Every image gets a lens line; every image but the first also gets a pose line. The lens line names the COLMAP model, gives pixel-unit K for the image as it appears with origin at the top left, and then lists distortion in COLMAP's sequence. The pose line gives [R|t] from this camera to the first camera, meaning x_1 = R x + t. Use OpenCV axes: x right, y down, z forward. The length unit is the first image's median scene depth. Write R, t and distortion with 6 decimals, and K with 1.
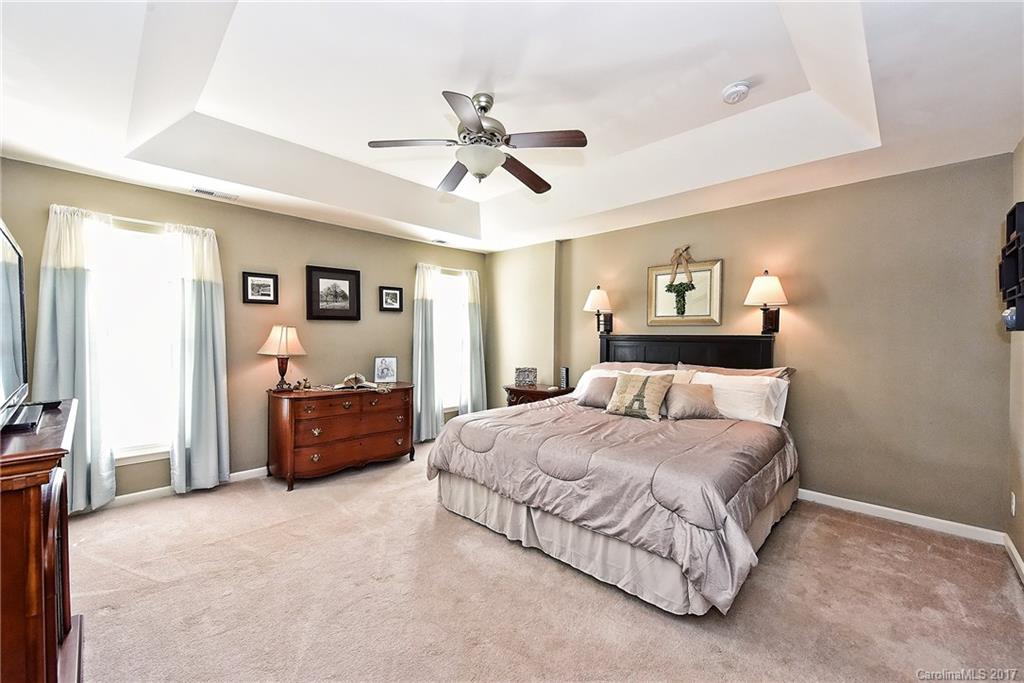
lens RADIAL K [[401.9, 0, 517.5], [0, 401.9, 339.9], [0, 0, 1]] dist [-0.001244, -0.000663]
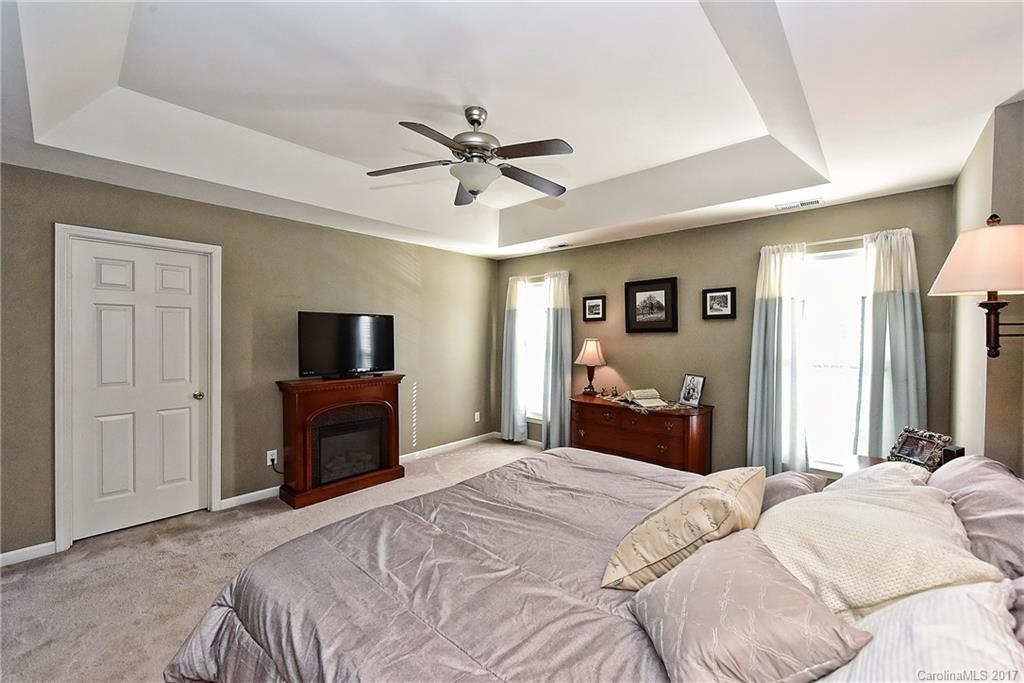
lens RADIAL K [[418.8, 0, 516.5], [0, 418.8, 342.3], [0, 0, 1]] dist [0.008498, 0.000169]
pose [[0.020798, 0.013737, -0.999689, 0.568658], [-0.013731, 0.999815, 0.013453, -0.034650], [0.999689, 0.013447, 0.020983, 0.654557]]
